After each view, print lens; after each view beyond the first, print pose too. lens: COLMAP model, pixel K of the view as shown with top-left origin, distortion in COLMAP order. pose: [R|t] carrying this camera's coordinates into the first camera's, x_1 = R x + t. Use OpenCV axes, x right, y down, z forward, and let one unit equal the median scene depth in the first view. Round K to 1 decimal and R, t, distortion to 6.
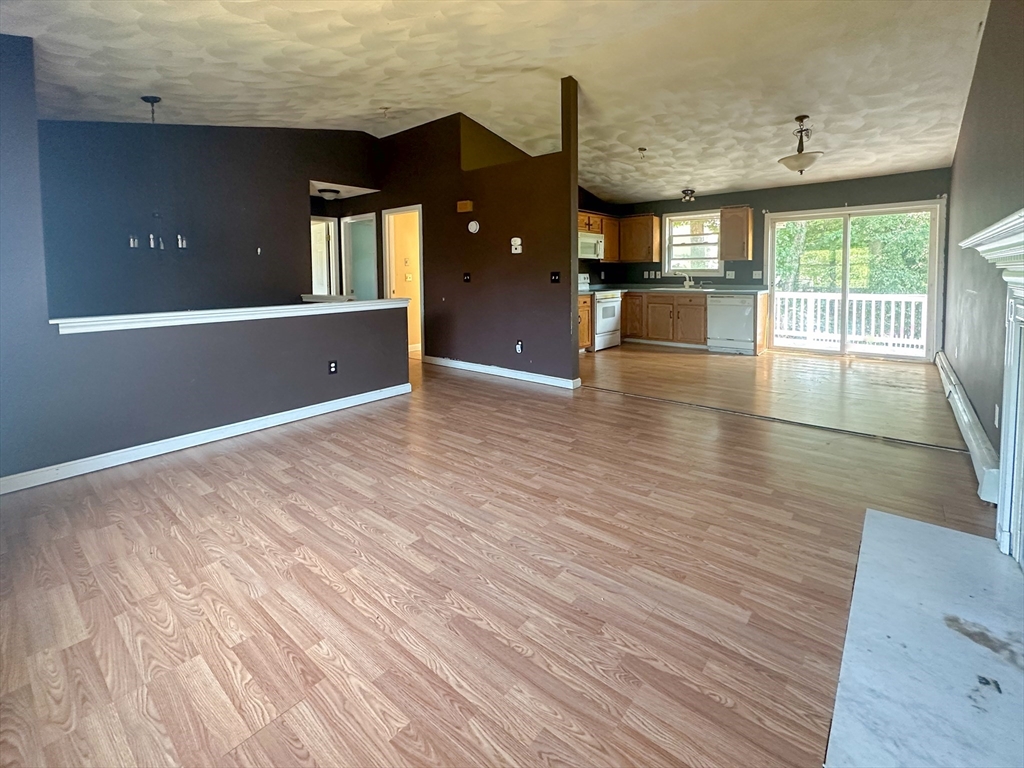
lens RADIAL K [[468.6, 0, 520.4], [0, 468.6, 296.0], [0, 0, 1]] dist [-0.003401, -0.000665]
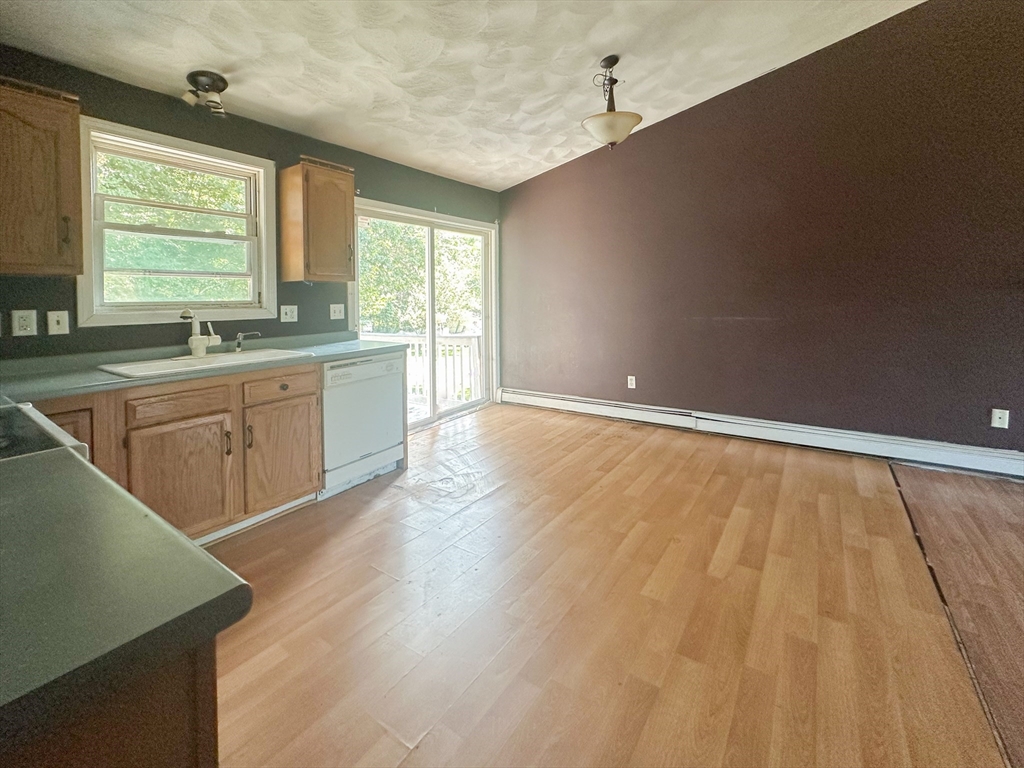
lens RADIAL K [[468.6, 0, 569.1], [0, 468.6, 296.0], [0, 0, 1]] dist [-0.003401, -0.000665]
pose [[-0.105840, 0.000766, 0.994383, -0.106243], [0.064695, 0.997886, 0.006117, -0.192950], [-0.992276, 0.064979, -0.105666, 3.214406]]
